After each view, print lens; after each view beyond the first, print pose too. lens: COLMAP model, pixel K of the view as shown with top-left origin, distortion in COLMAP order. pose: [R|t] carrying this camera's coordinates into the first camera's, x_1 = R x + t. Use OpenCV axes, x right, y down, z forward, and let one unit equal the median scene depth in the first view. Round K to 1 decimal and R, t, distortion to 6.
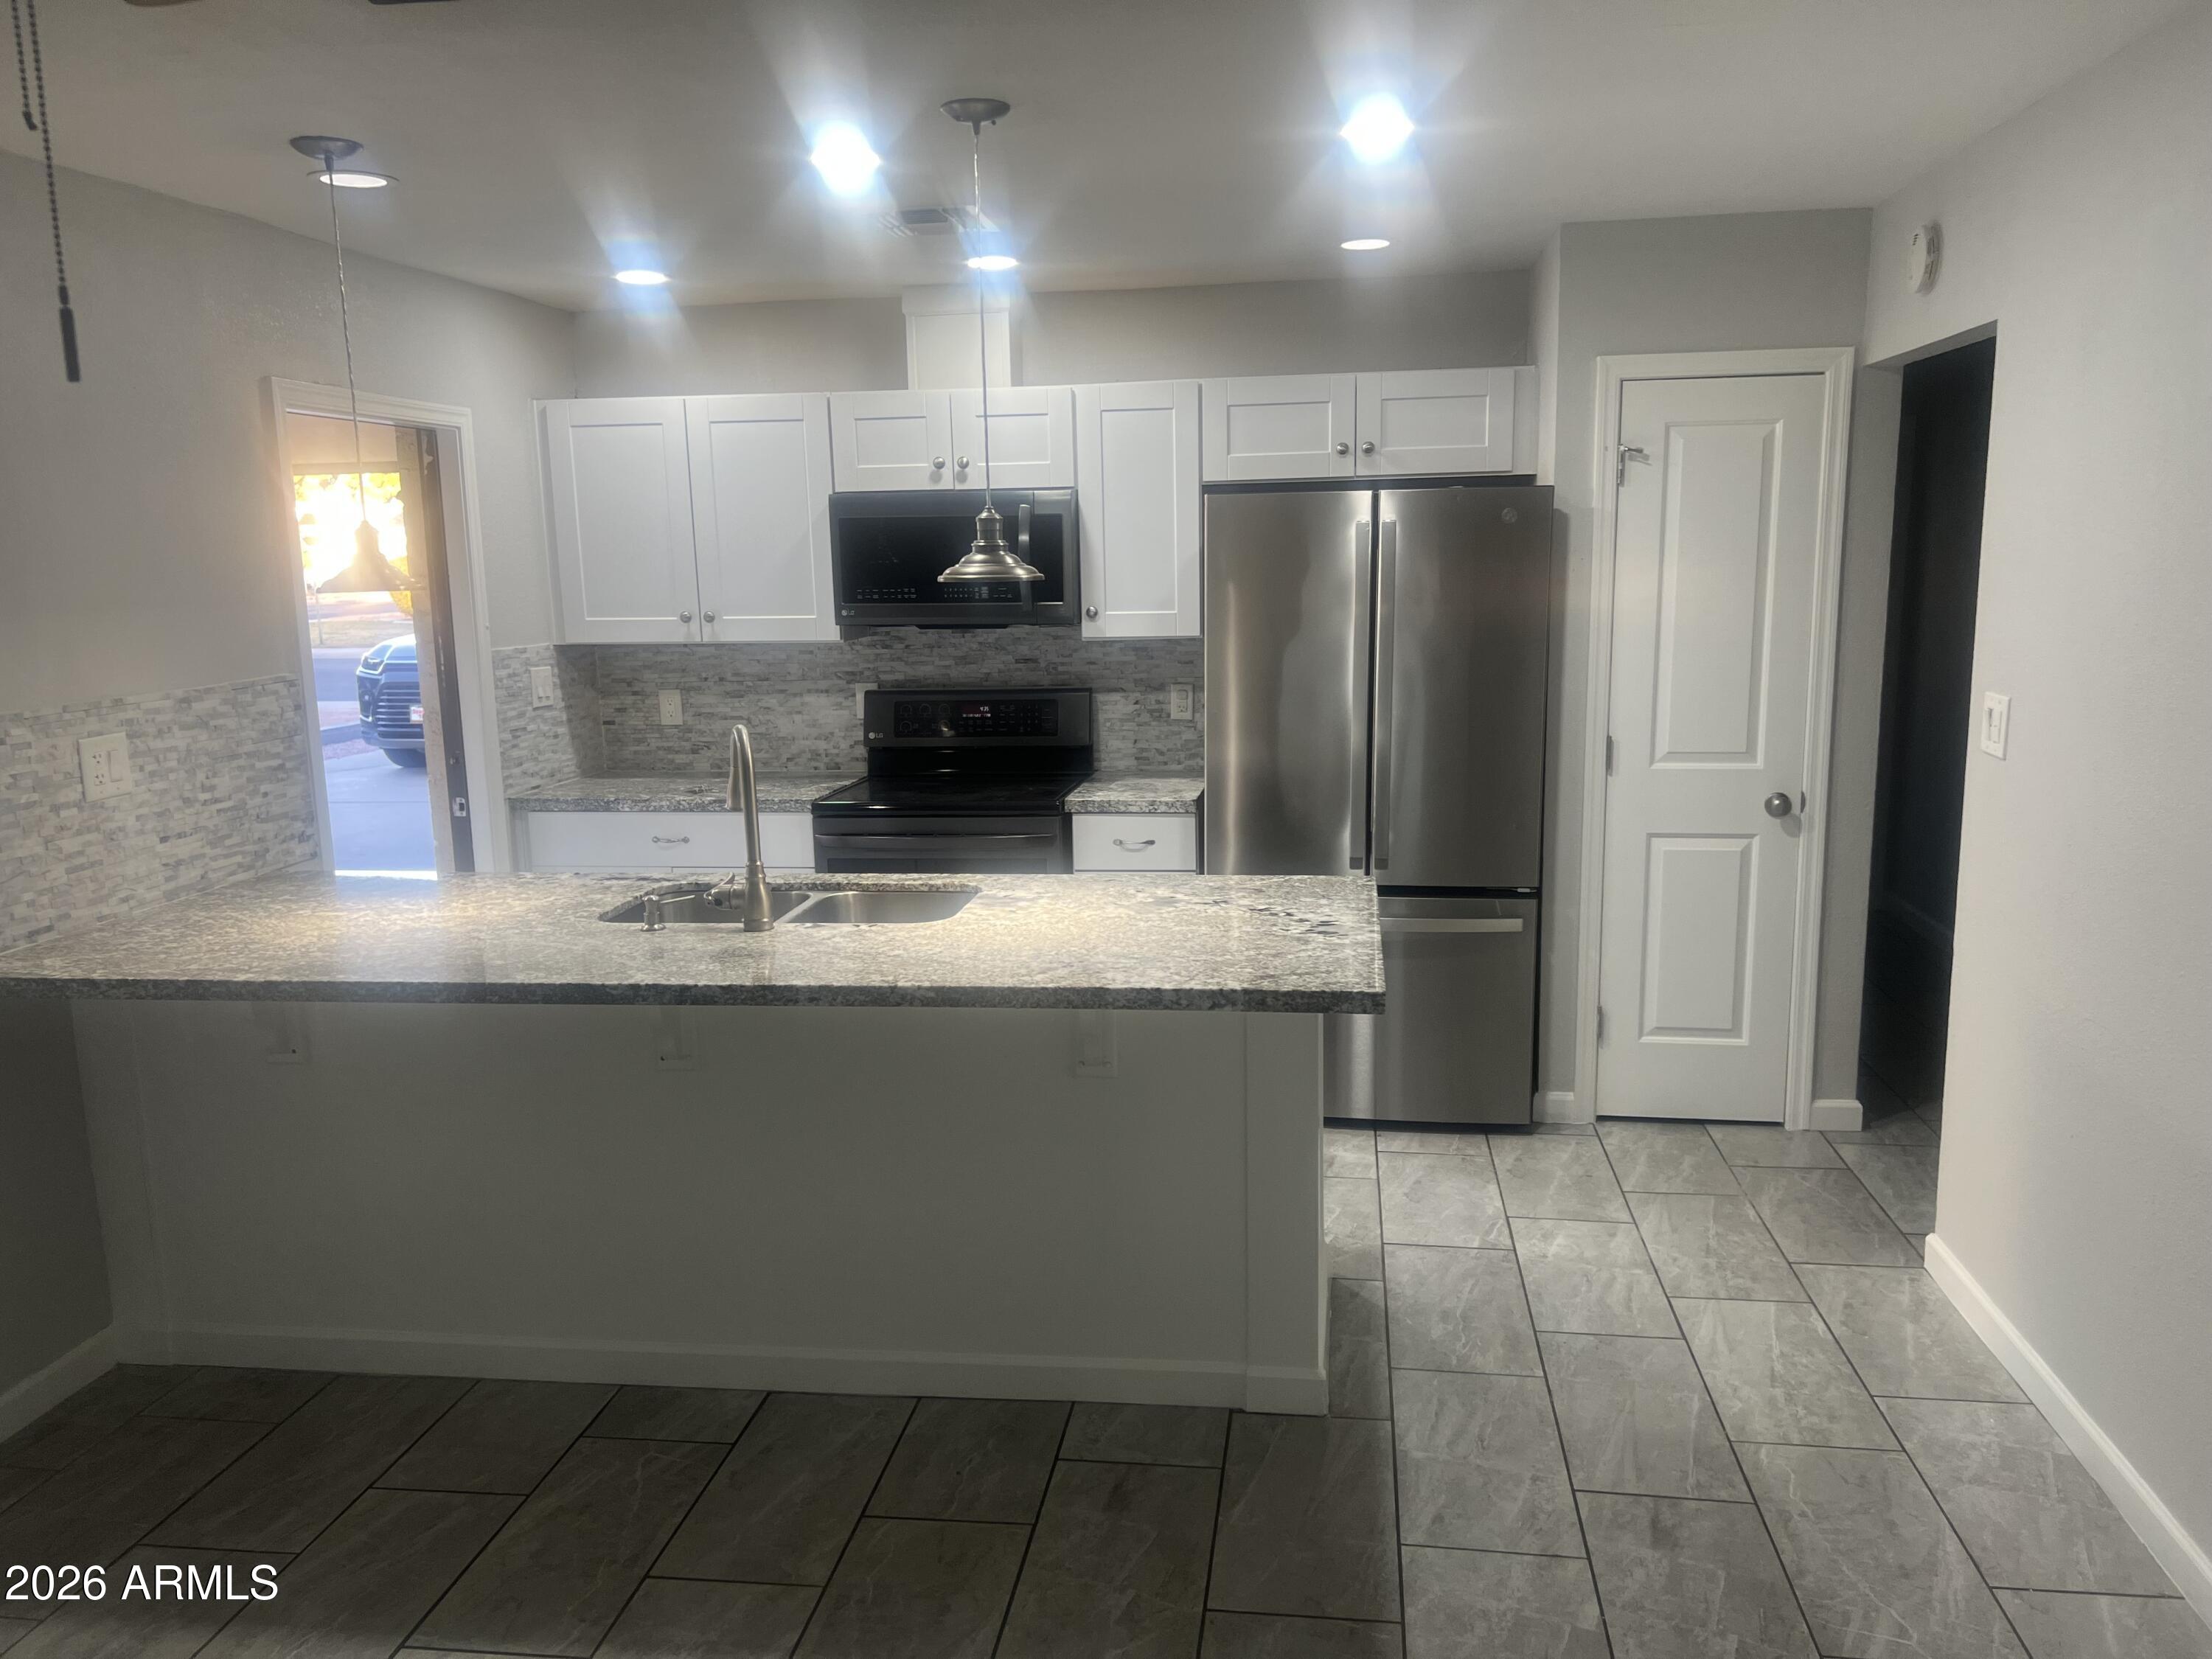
lens RADIAL K [[1650.8, 0, 1121.7], [0, 1650.8, 849.0], [0, 0, 1]] dist [0.017082, -0.001104]
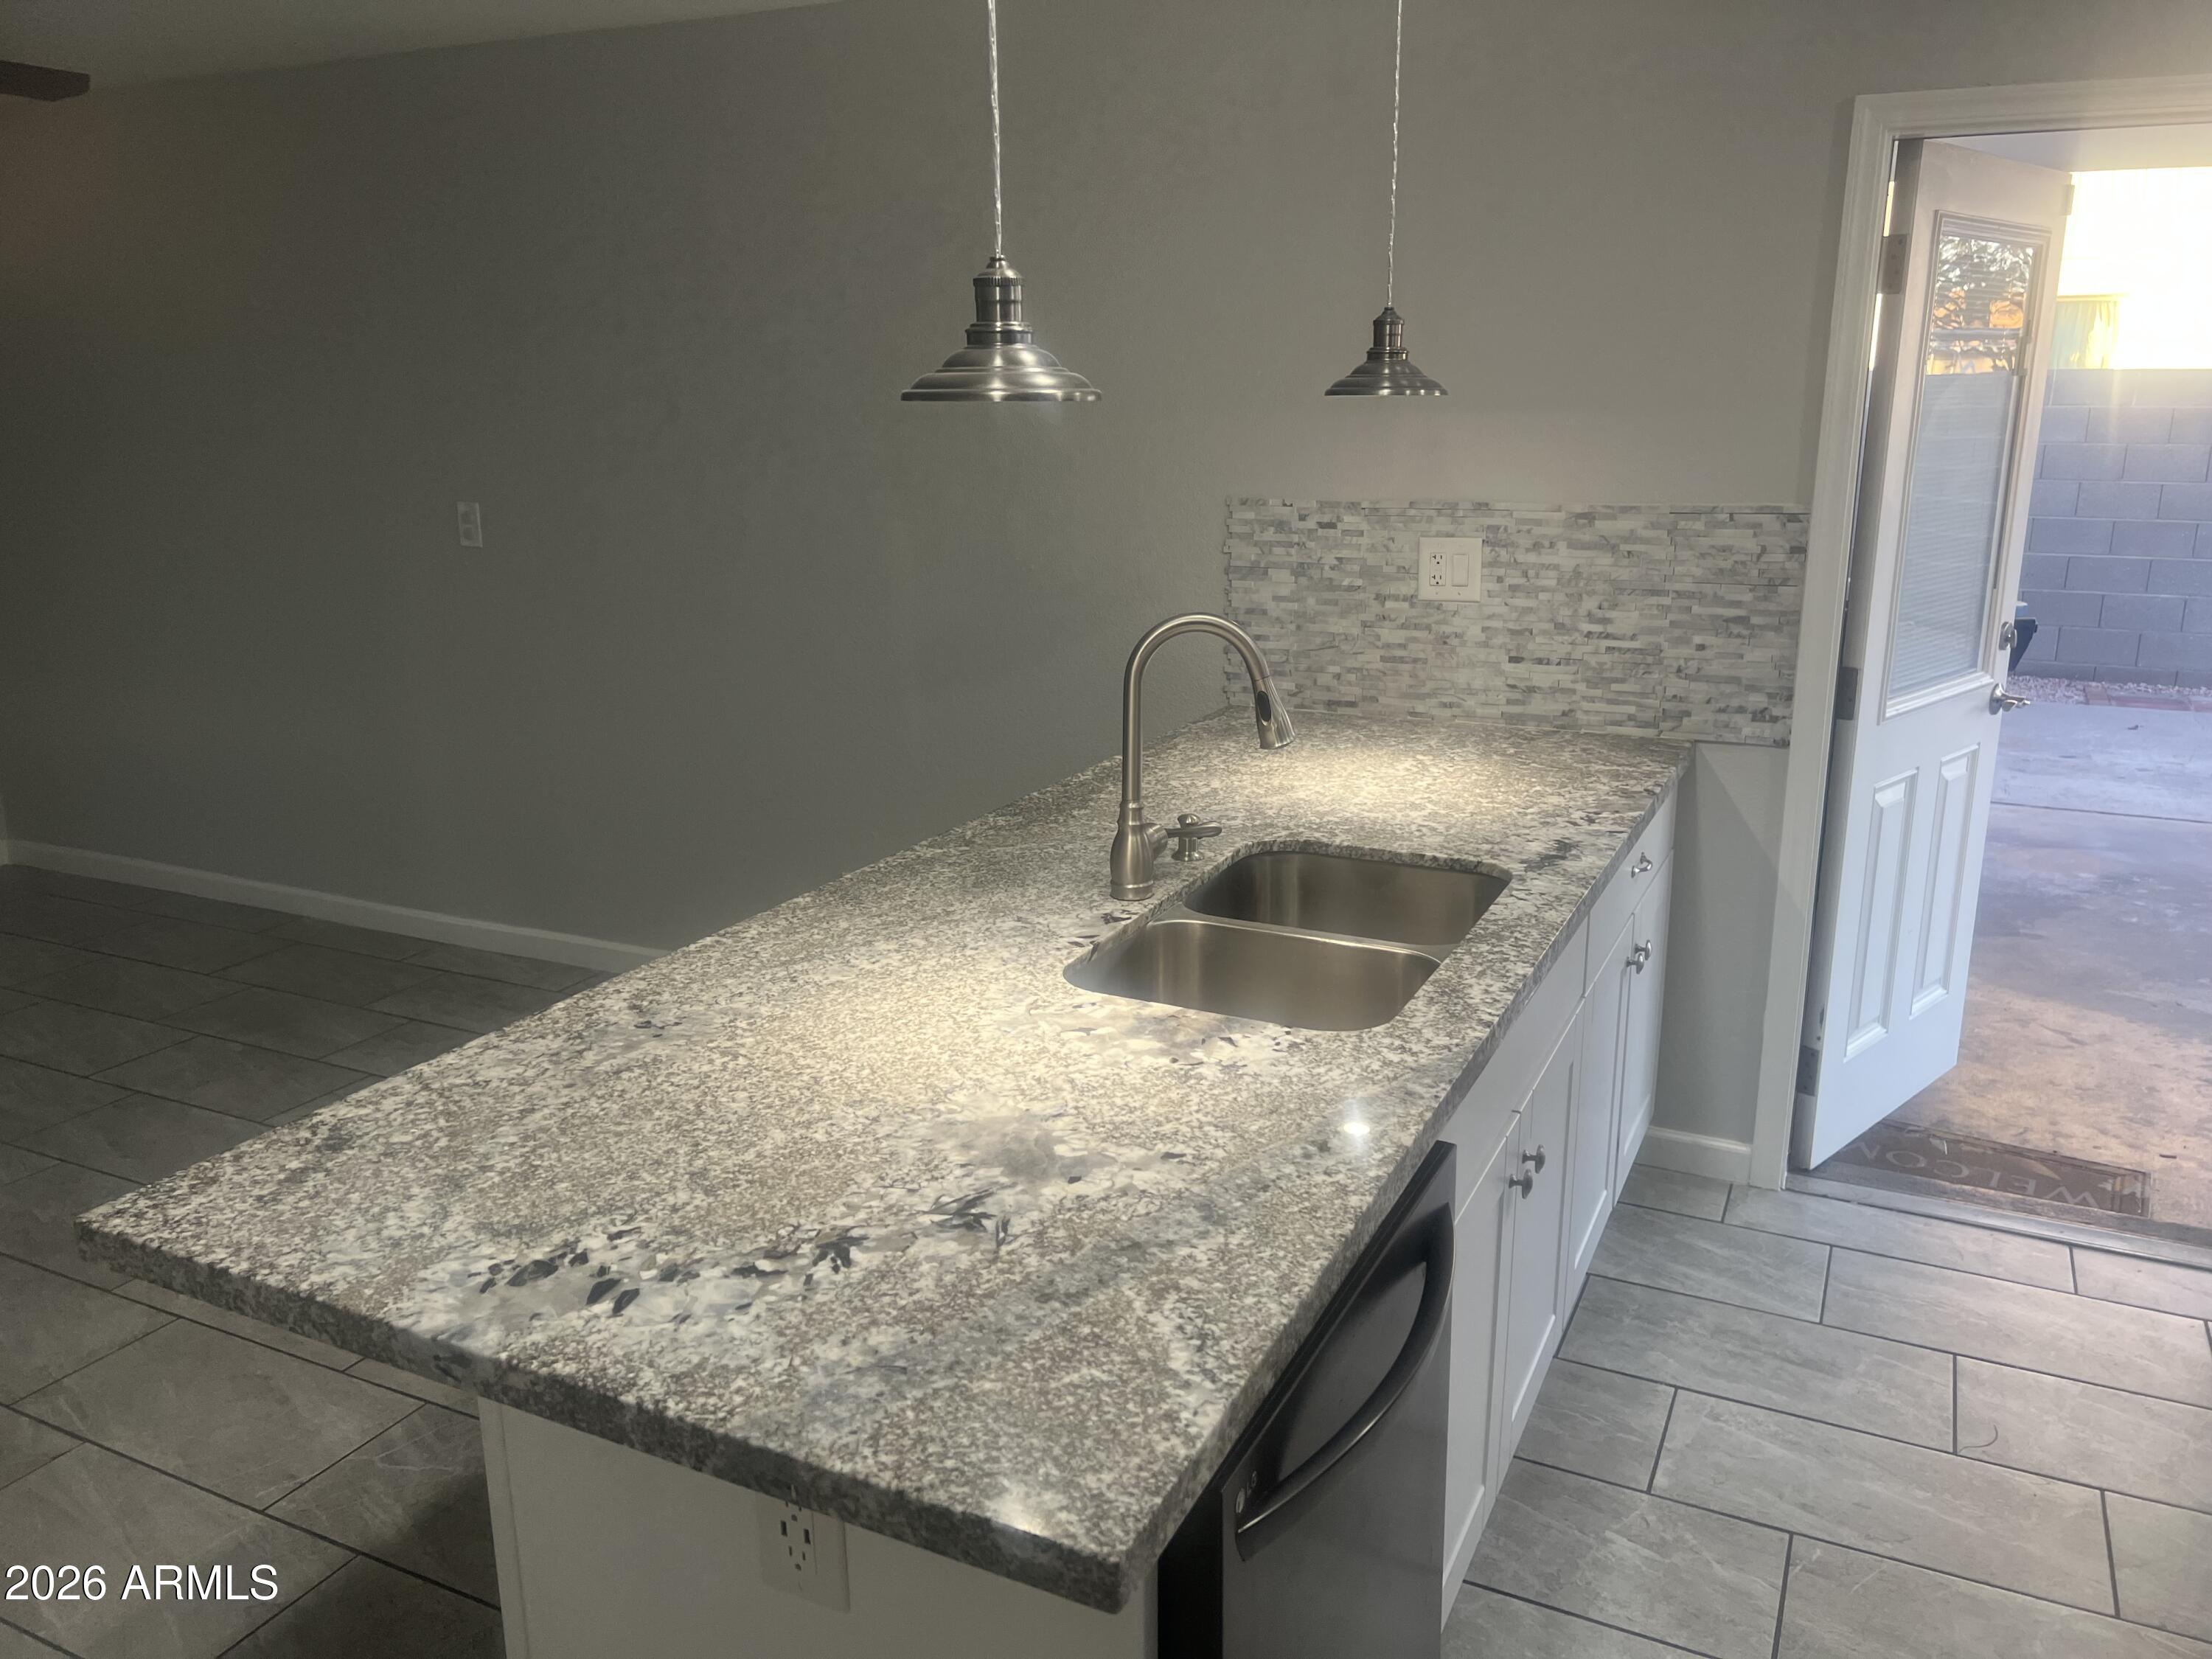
lens RADIAL K [[1650.8, 0, 1116.1], [0, 1650.8, 823.5], [0, 0, 1]] dist [0.017082, -0.001104]
pose [[-0.312341, 0.262099, -0.913098, 0.357949], [-0.156713, 0.933801, 0.321648, -0.177619], [0.936955, 0.243558, -0.250590, 1.005646]]
